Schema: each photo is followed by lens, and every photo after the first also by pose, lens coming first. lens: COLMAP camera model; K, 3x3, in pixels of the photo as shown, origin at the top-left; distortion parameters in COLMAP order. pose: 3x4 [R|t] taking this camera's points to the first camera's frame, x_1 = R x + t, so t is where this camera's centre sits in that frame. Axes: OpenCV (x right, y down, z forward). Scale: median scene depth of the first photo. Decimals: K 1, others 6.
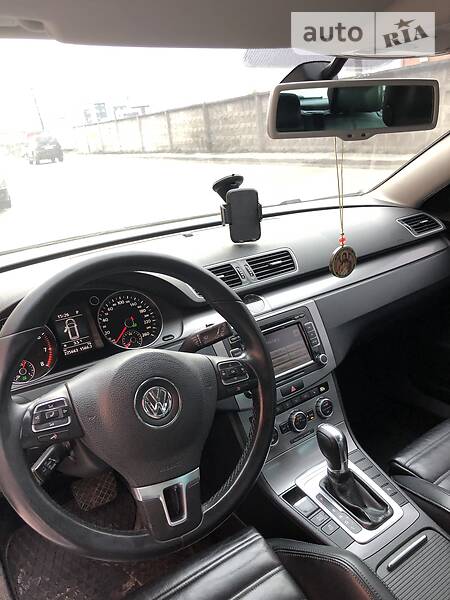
lens RADIAL K [[445.5, 0, 227.4], [0, 445.5, 298.3], [0, 0, 1]] dist [0.003968, -0.000615]
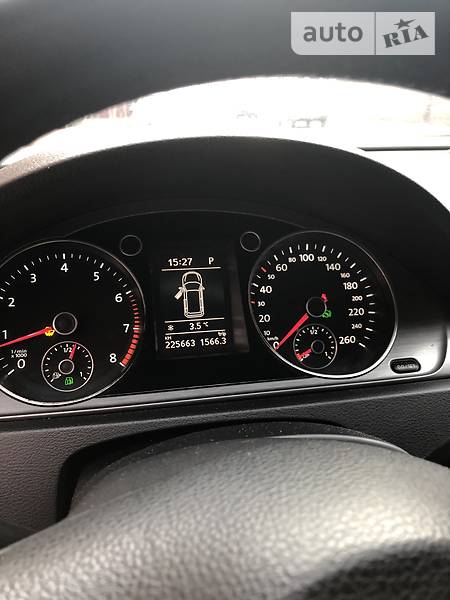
lens RADIAL K [[445.5, 0, 227.4], [0, 445.5, 298.3], [0, 0, 1]] dist [0.003968, -0.000615]
pose [[0.910571, 0.208892, -0.356685, -0.148017], [-0.185431, 0.977640, 0.099172, 0.020304], [0.369425, -0.024163, 0.928946, 0.571177]]
